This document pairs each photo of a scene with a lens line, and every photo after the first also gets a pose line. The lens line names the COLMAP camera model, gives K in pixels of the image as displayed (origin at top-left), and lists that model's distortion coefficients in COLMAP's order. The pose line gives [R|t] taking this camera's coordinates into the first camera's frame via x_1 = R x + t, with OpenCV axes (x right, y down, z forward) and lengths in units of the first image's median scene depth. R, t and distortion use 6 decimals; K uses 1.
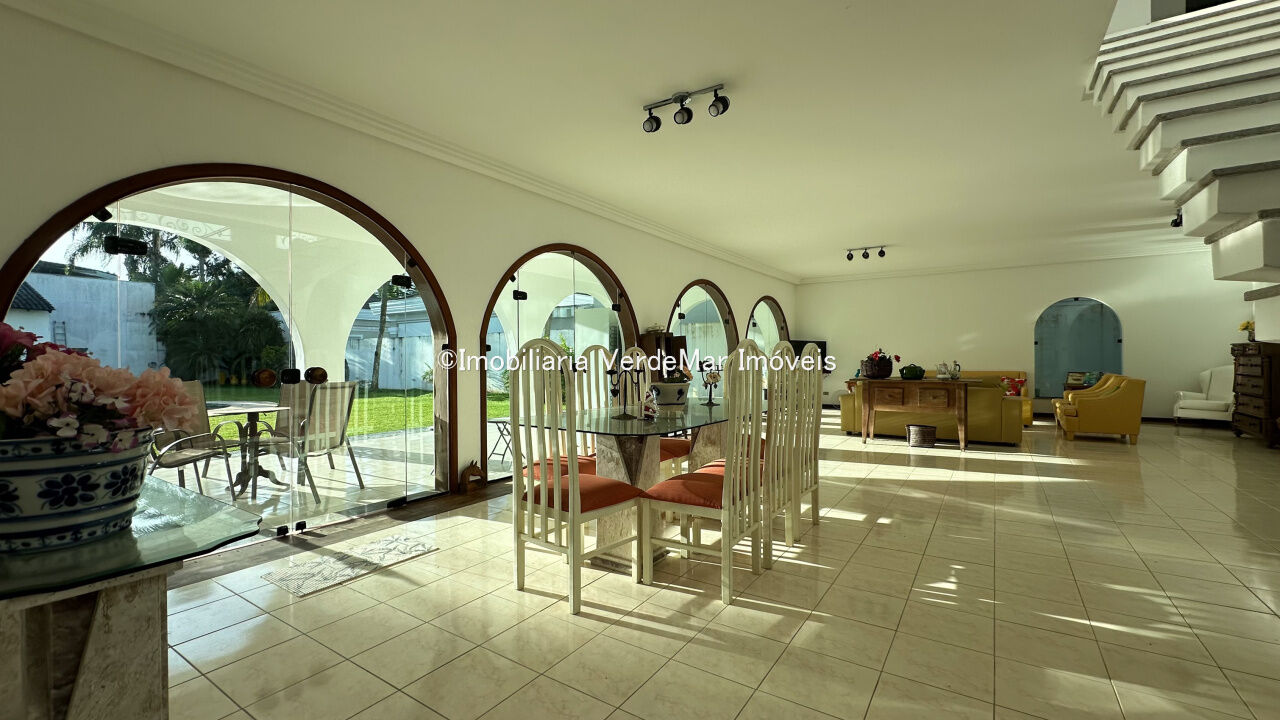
lens RADIAL K [[528.6, 0, 645.1], [0, 528.6, 357.9], [0, 0, 1]] dist [0.001940, 0.000181]
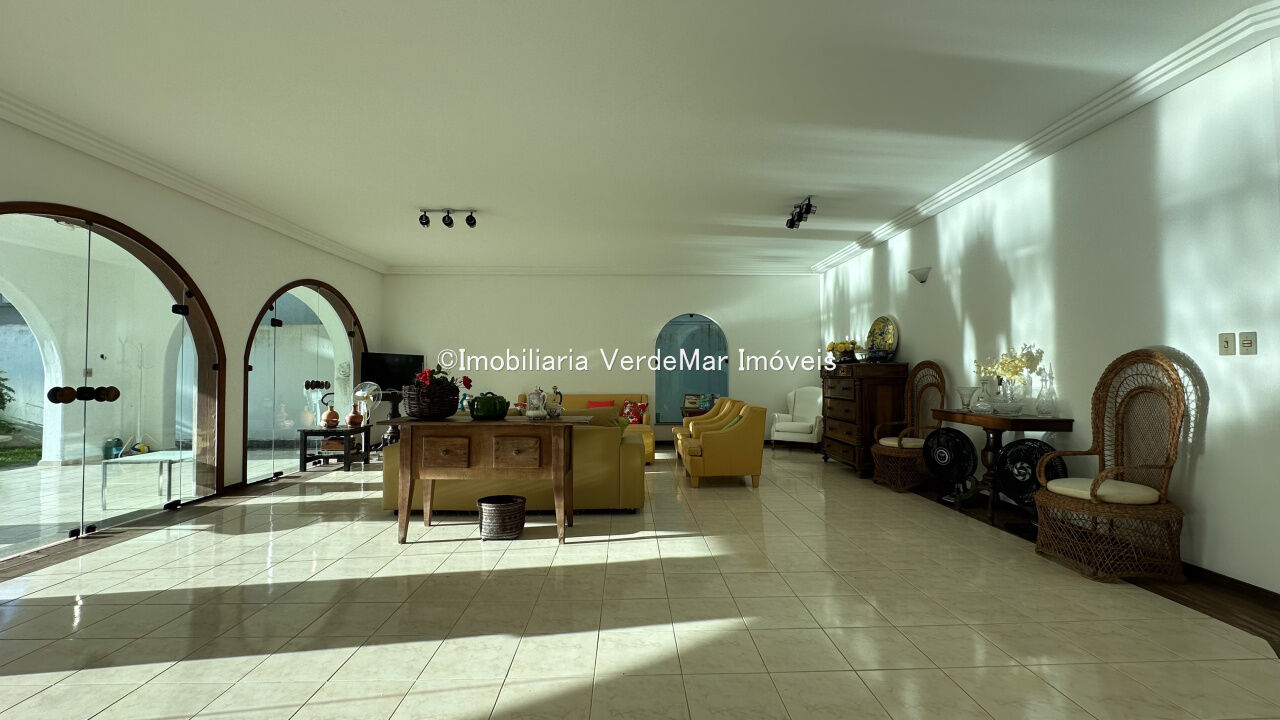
lens RADIAL K [[528.6, 0, 645.1], [0, 528.6, 357.9], [0, 0, 1]] dist [0.001940, 0.000181]
pose [[0.812742, 0.022027, 0.582207, 0.257041], [-0.000689, 0.999321, -0.036845, -0.003681], [-0.582623, 0.029544, 0.812205, 0.362647]]
